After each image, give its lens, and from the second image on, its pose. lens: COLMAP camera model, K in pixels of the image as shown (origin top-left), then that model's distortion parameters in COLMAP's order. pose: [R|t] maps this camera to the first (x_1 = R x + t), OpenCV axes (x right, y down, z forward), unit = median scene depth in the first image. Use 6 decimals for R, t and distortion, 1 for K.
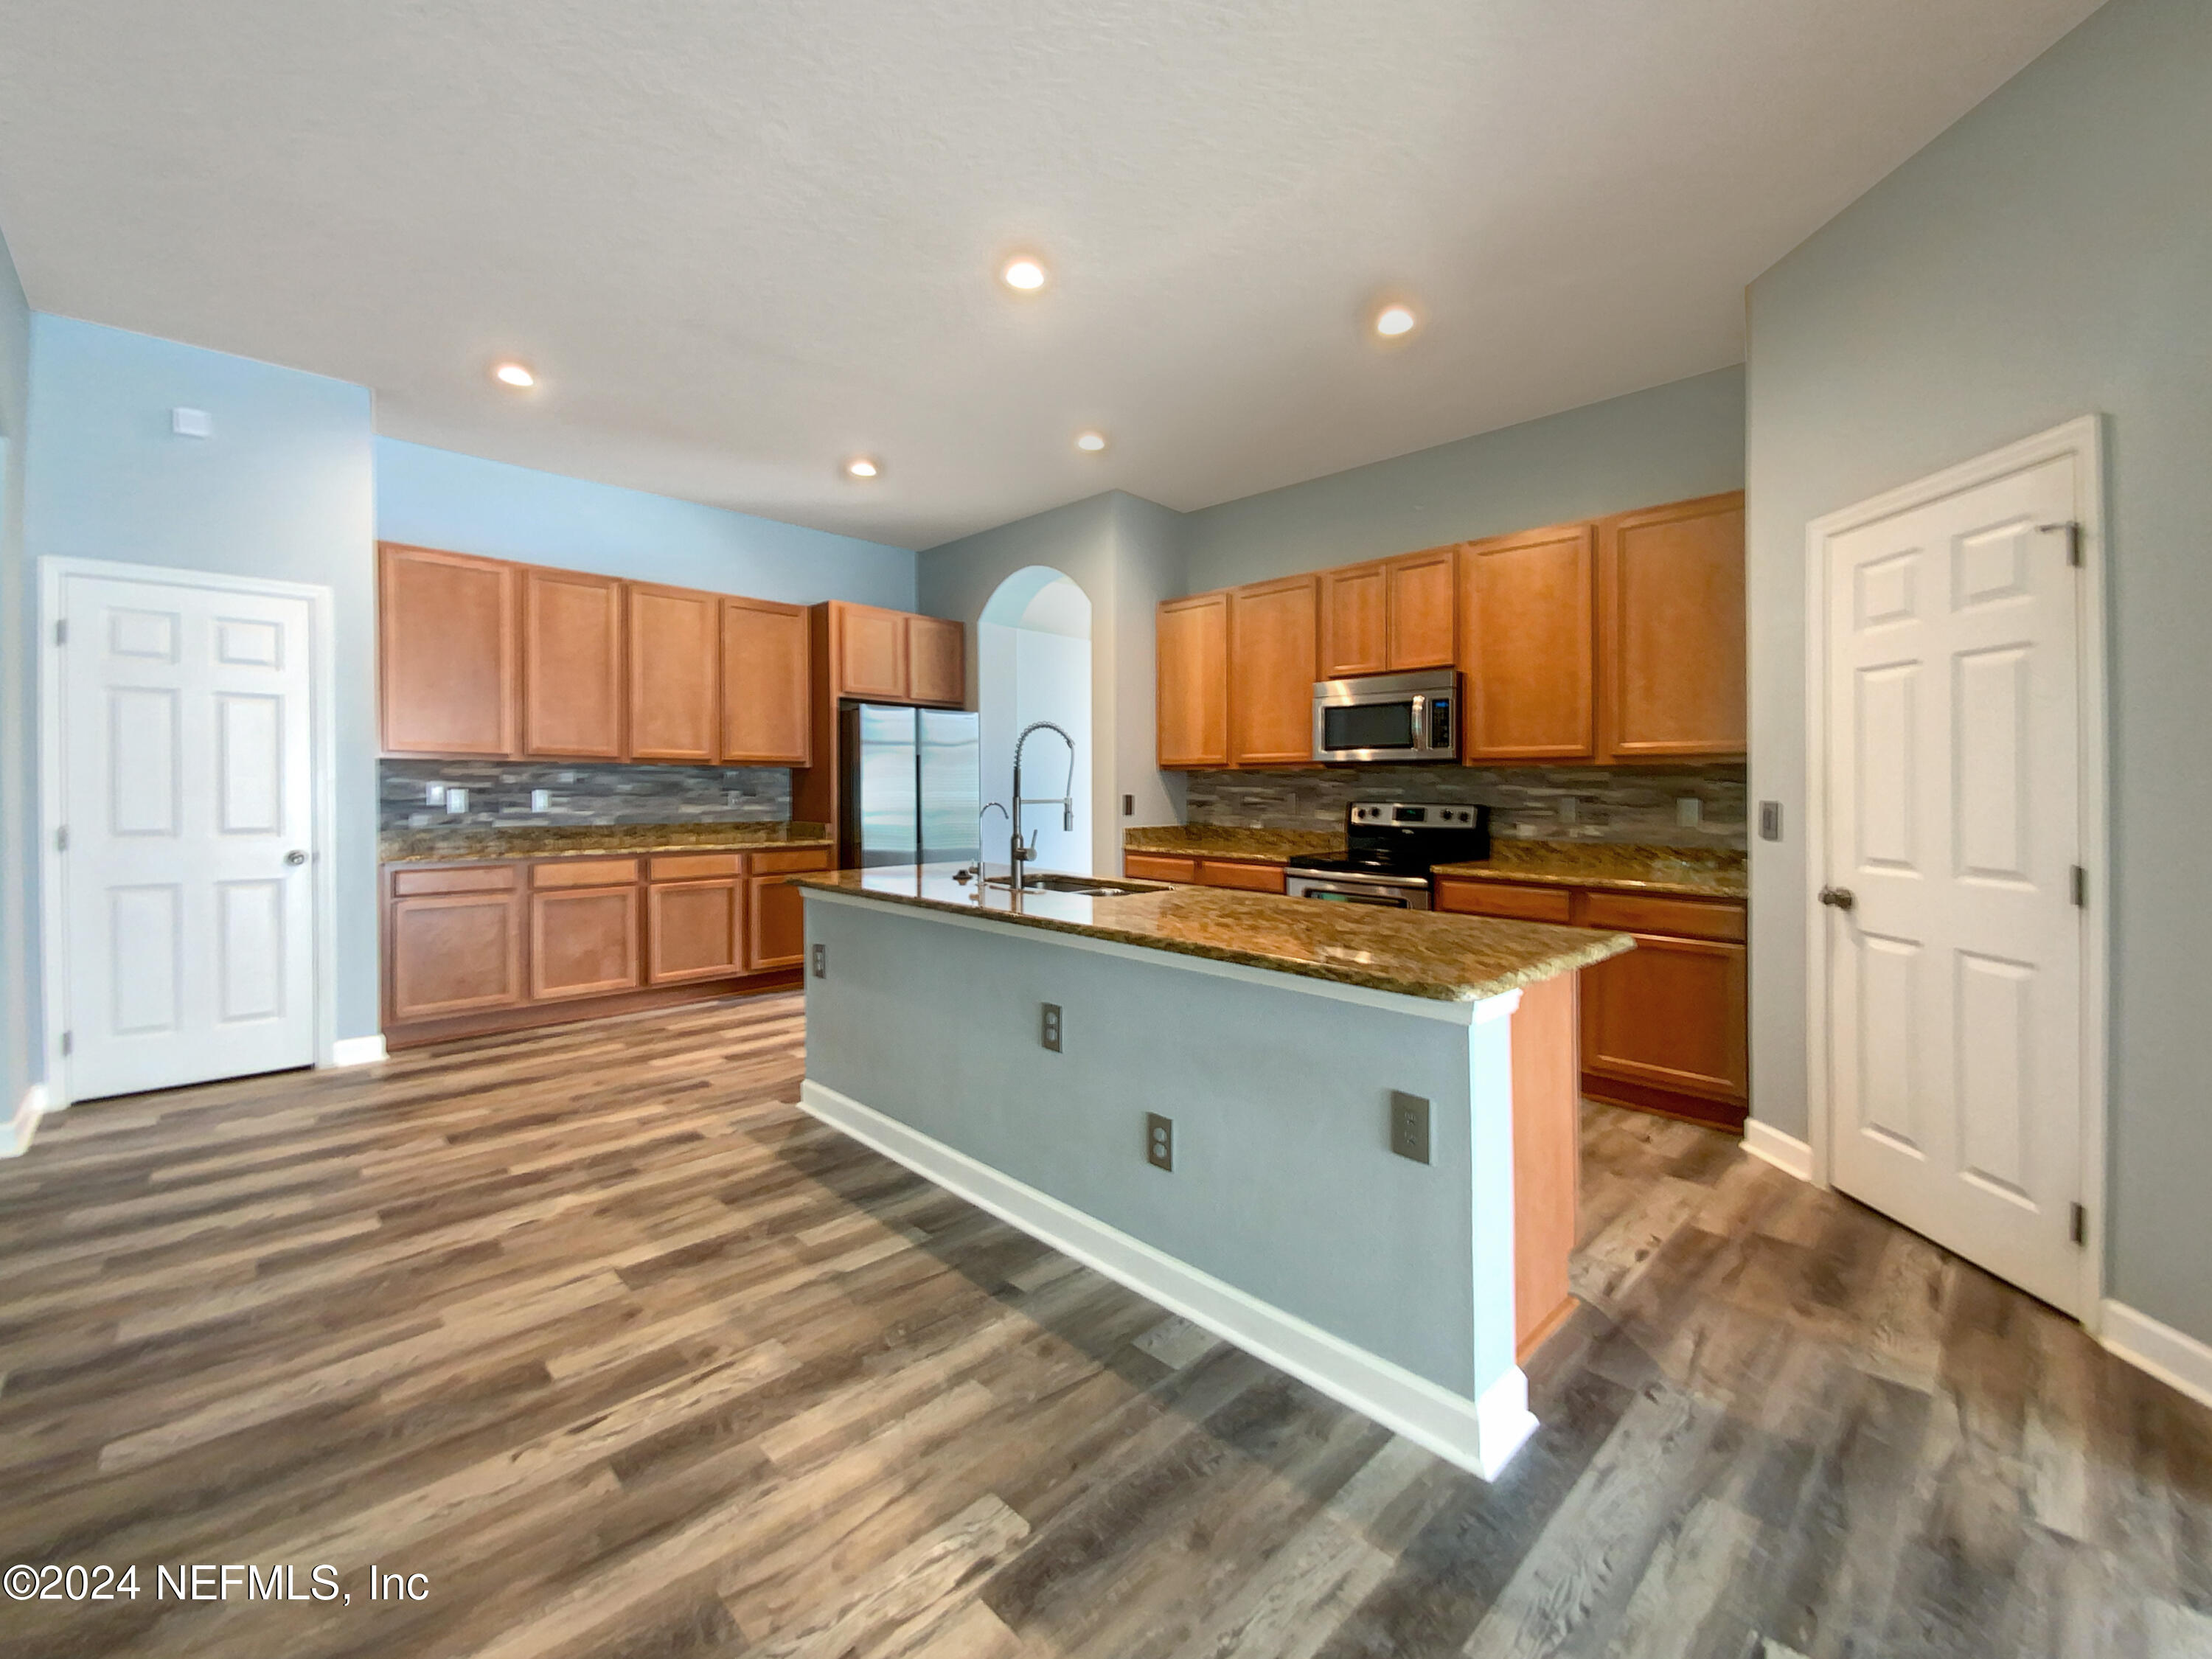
lens RADIAL K [[920.5, 0, 1123.6], [0, 920.5, 796.6], [0, 0, 1]] dist [0.010369, -0.007110]
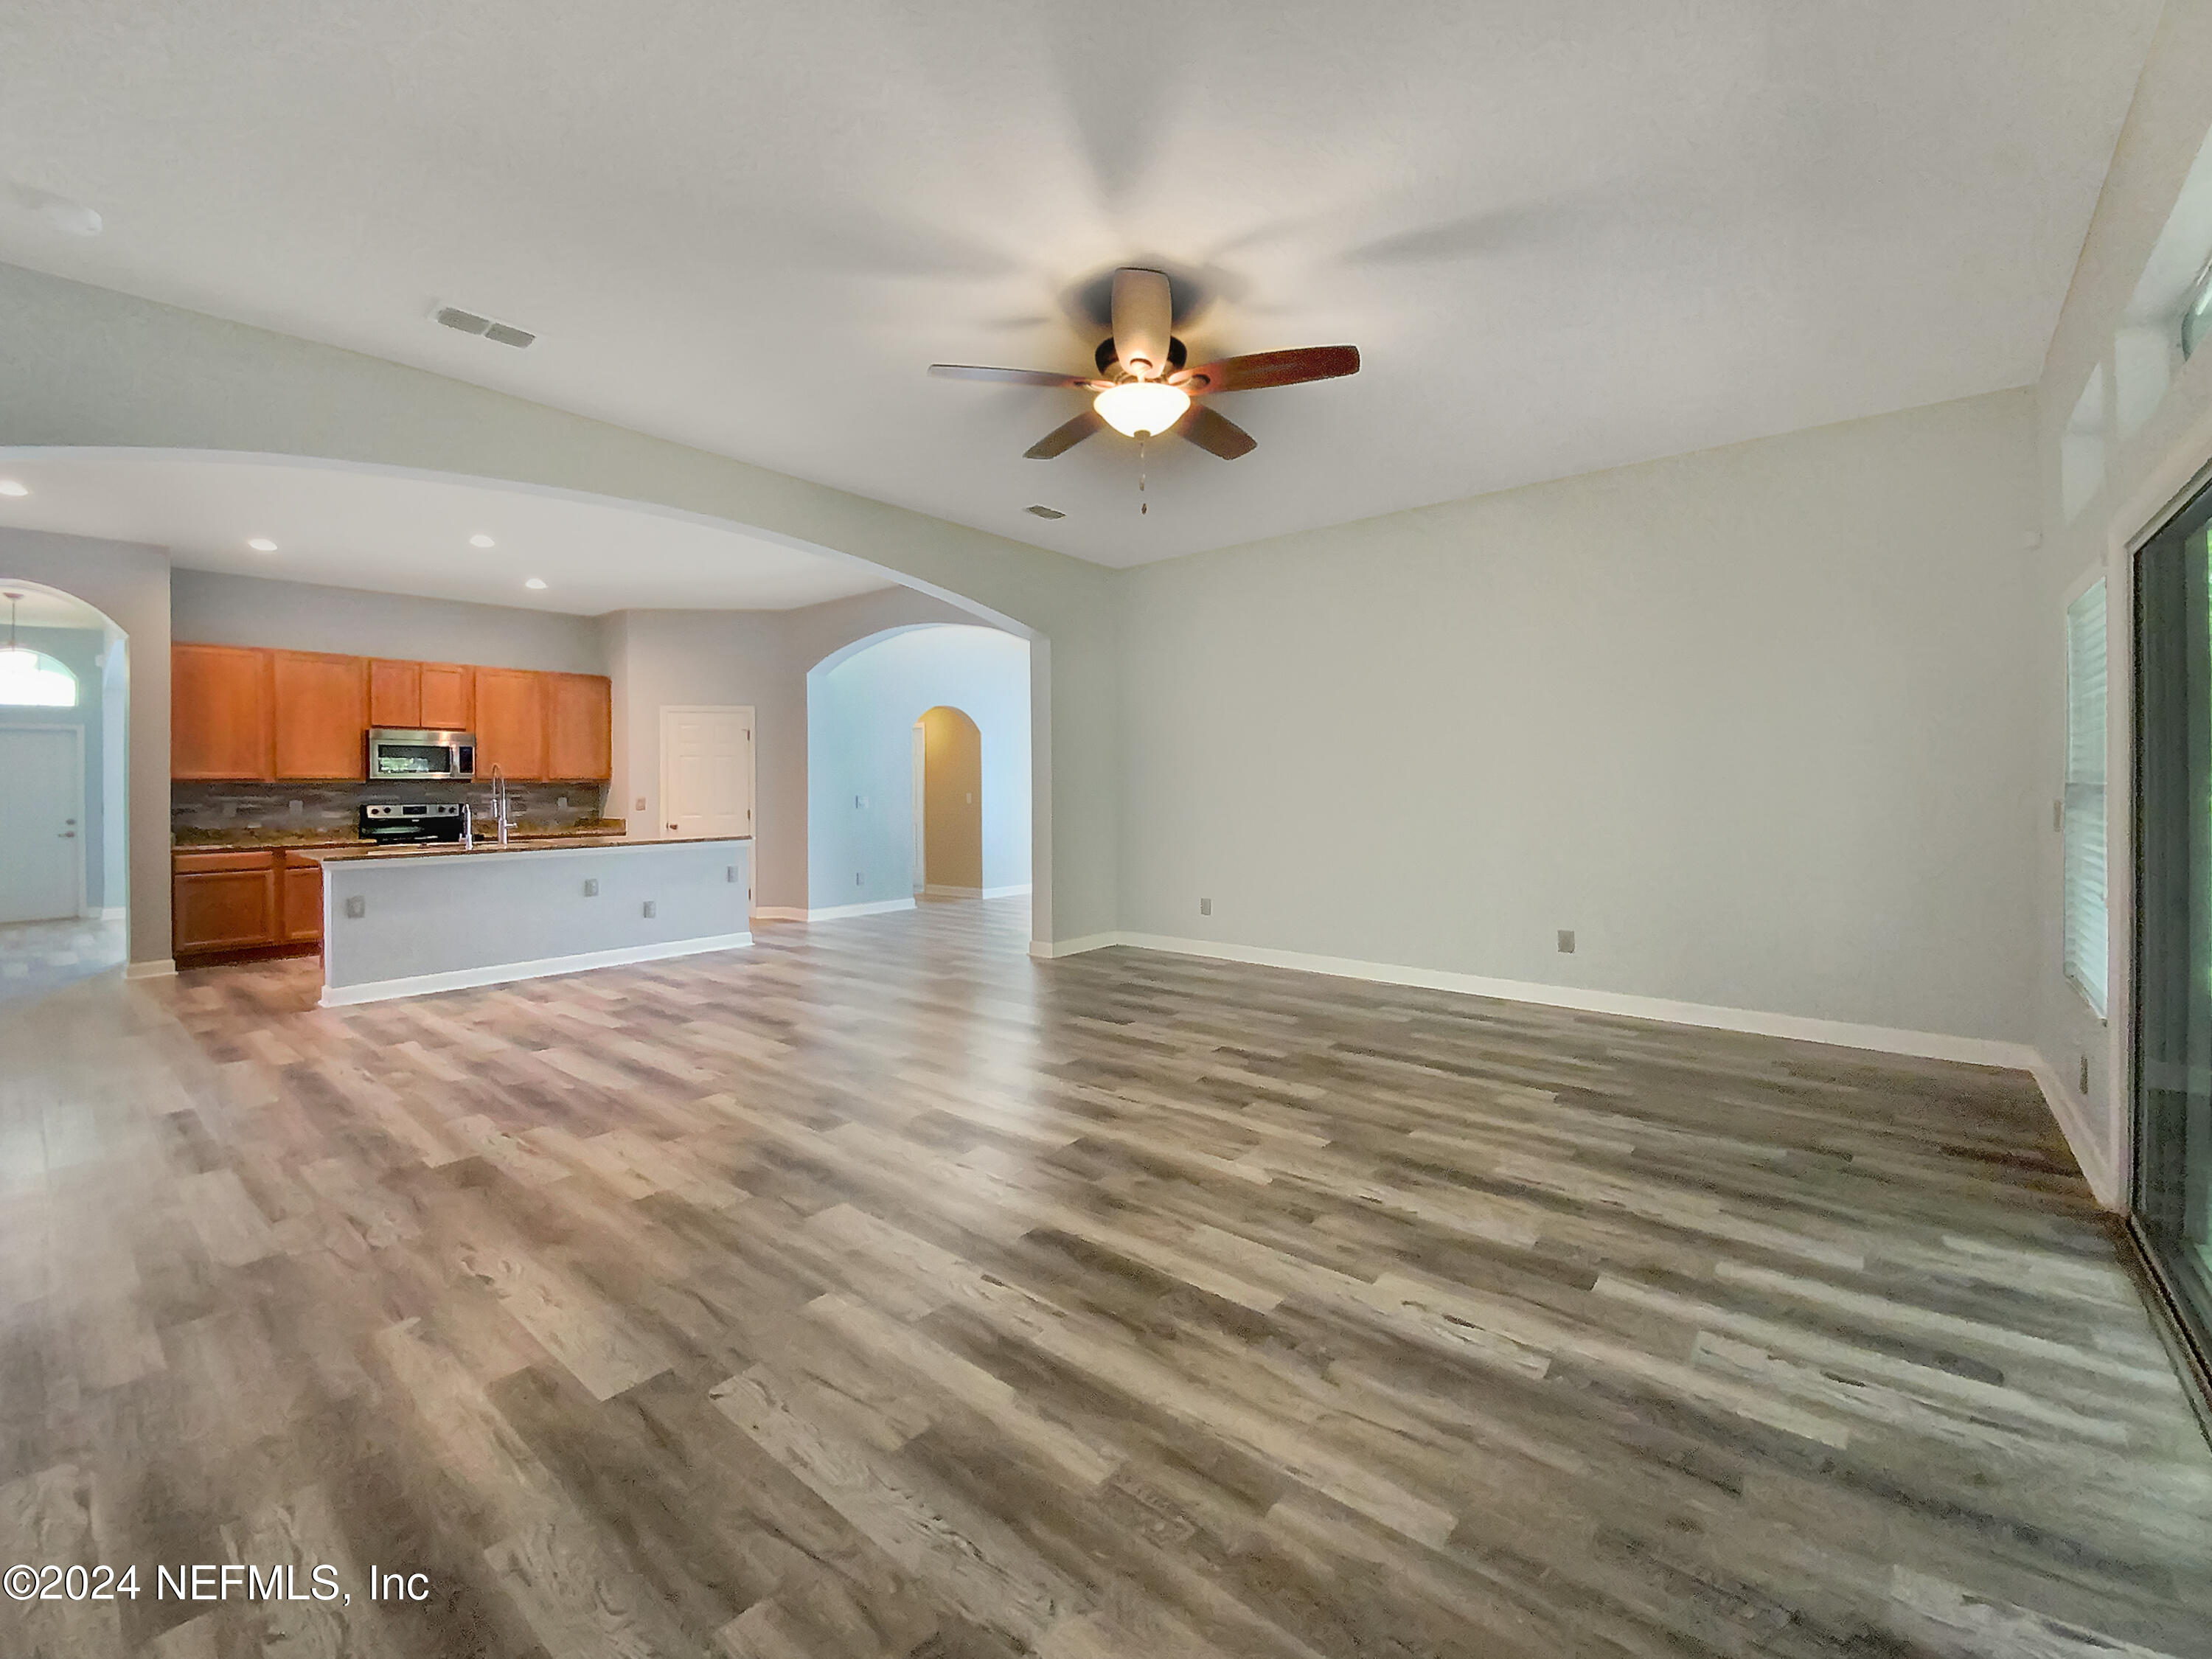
lens RADIAL K [[920.5, 0, 1114.5], [0, 920.5, 819.7], [0, 0, 1]] dist [0.010369, -0.007110]
pose [[-0.098585, -0.043327, 0.994185, -1.569167], [0.015710, 0.998859, 0.045088, -0.021313], [-0.995005, 0.020064, -0.097791, -0.123083]]
